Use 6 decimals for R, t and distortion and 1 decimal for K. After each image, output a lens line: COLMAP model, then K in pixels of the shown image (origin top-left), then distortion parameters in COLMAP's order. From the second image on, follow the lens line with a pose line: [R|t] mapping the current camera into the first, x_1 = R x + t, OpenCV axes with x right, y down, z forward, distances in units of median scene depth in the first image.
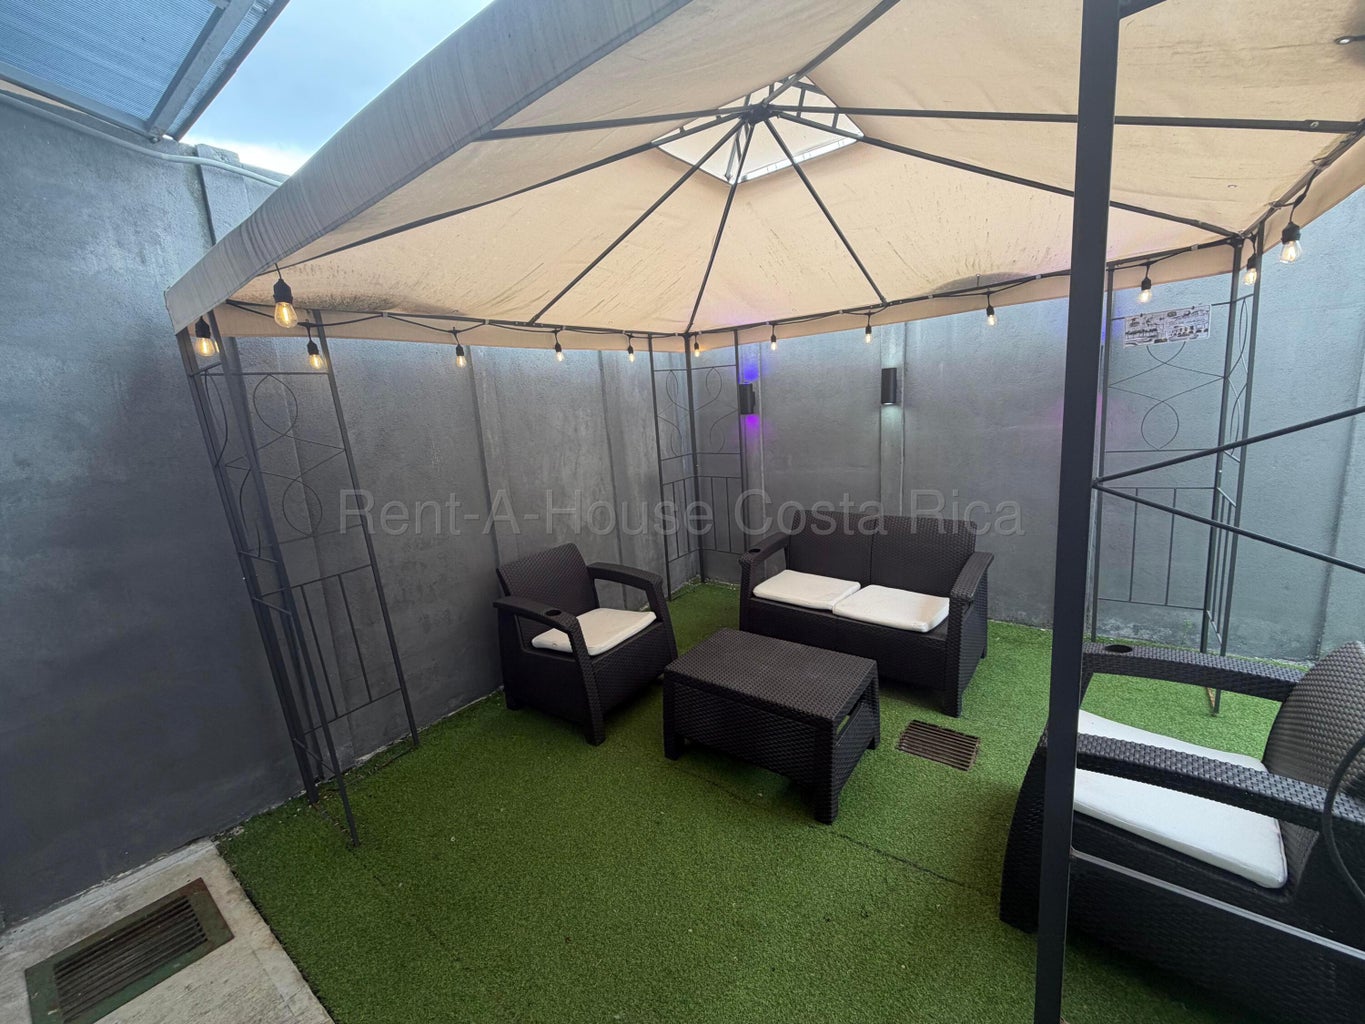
lens RADIAL K [[537.6, 0, 680.5], [0, 537.6, 511.3], [0, 0, 1]] dist [-0.003640, 0.000587]
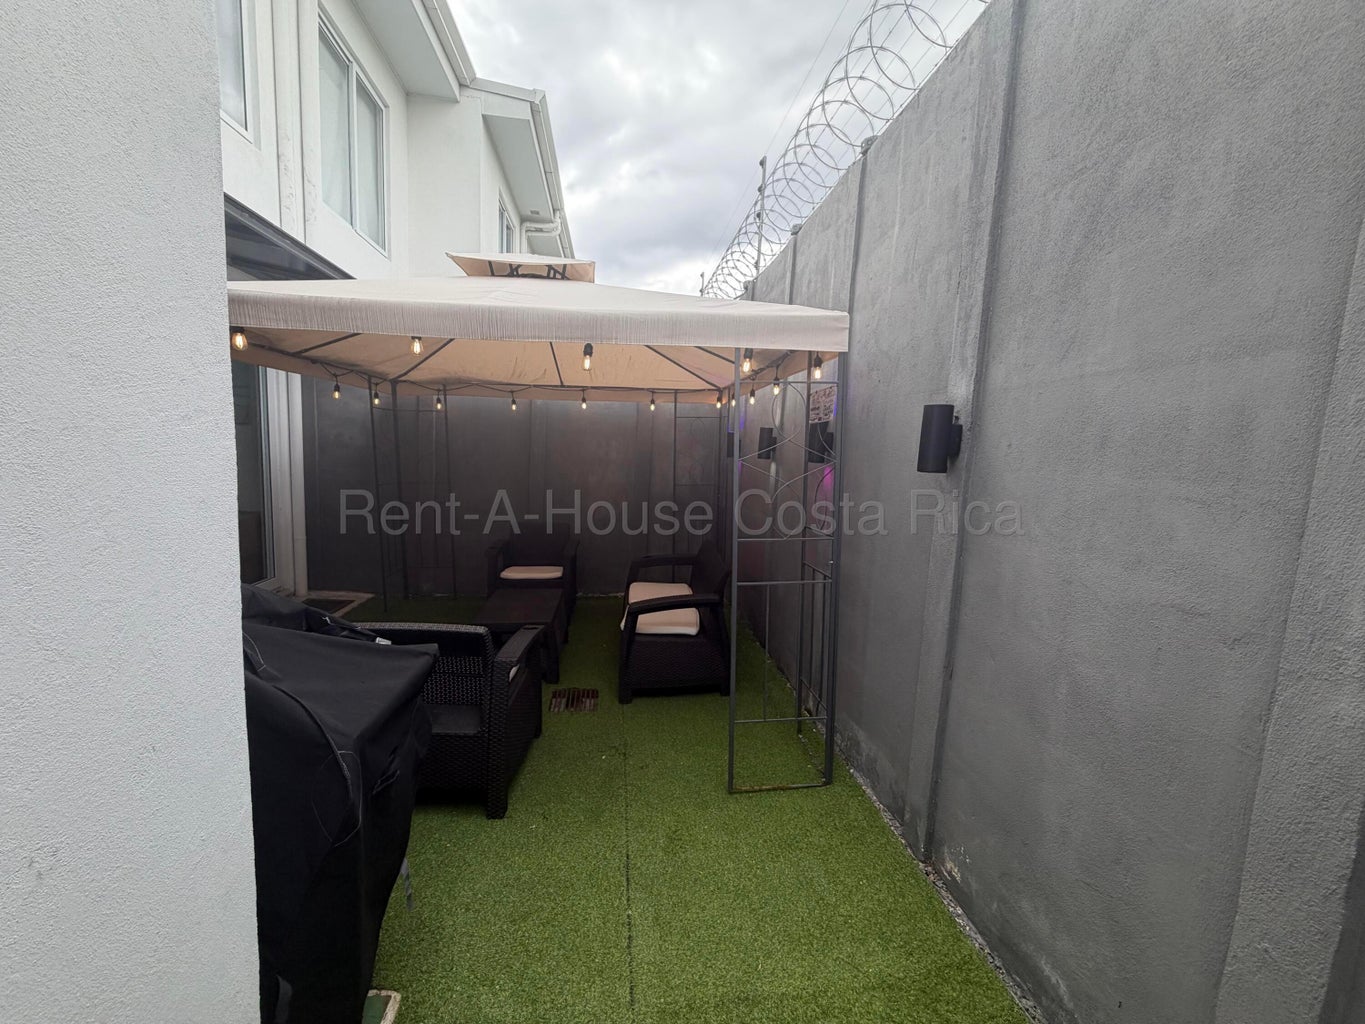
lens RADIAL K [[537.6, 0, 680.5], [0, 537.6, 511.3], [0, 0, 1]] dist [-0.003640, 0.000587]
pose [[0.682724, 0.180481, -0.708036, 1.367410], [-0.216792, 0.975415, 0.039596, -0.129705], [0.697775, 0.126463, 0.705066, 0.143929]]
